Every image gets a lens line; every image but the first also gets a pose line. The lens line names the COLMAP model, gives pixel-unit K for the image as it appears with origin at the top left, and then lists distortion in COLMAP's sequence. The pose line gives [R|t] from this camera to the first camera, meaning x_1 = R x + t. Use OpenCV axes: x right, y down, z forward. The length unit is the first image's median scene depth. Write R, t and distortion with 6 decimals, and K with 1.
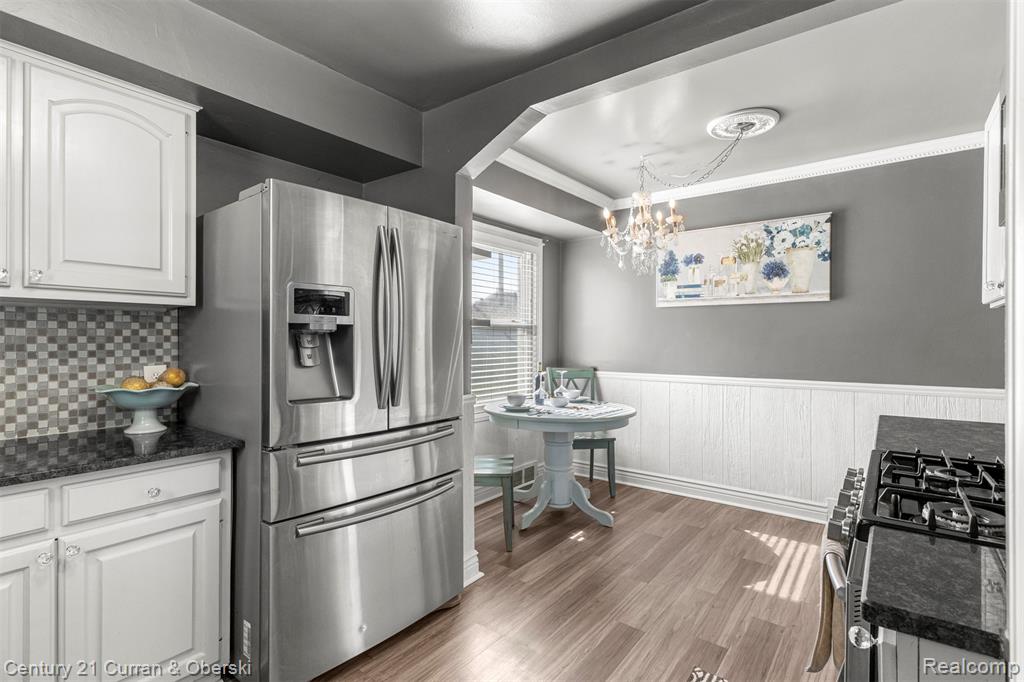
lens RADIAL K [[499.3, 0, 505.8], [0, 499.3, 336.2], [0, 0, 1]] dist [0.009113, -0.001946]
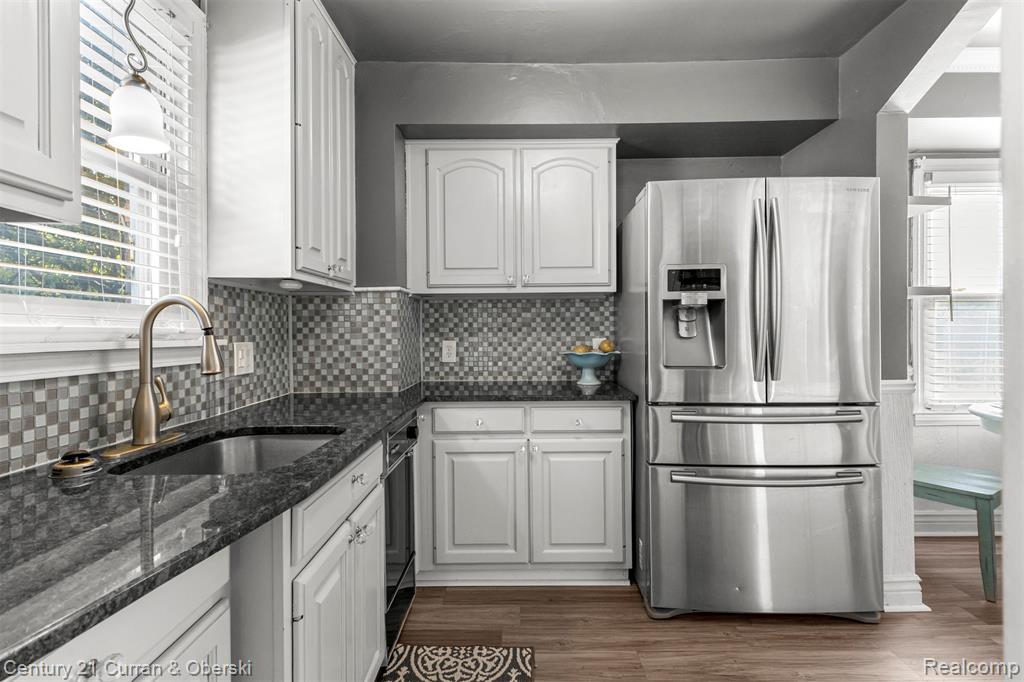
lens RADIAL K [[499.3, 0, 511.3], [0, 499.3, 332.4], [0, 0, 1]] dist [0.009113, -0.001946]
pose [[0.592226, -0.003936, -0.805762, 0.167714], [0.011486, 0.999928, 0.003557, 0.023518], [0.805690, -0.011362, 0.592228, 0.002623]]
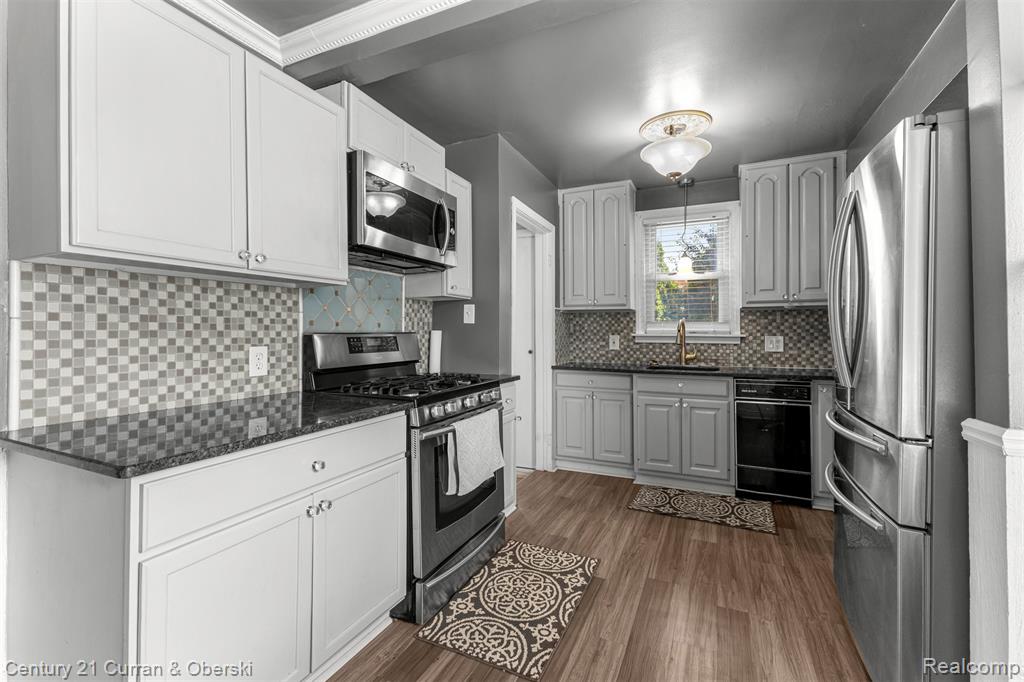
lens RADIAL K [[444.0, 0, 513.7], [0, 444.0, 328.5], [0, 0, 1]] dist [0.012569, -0.001134]
pose [[-0.978519, -0.003099, -0.206132, 0.350470], [-0.000999, 0.999947, -0.010289, 0.026839], [0.206153, -0.009862, -0.978470, 1.060403]]
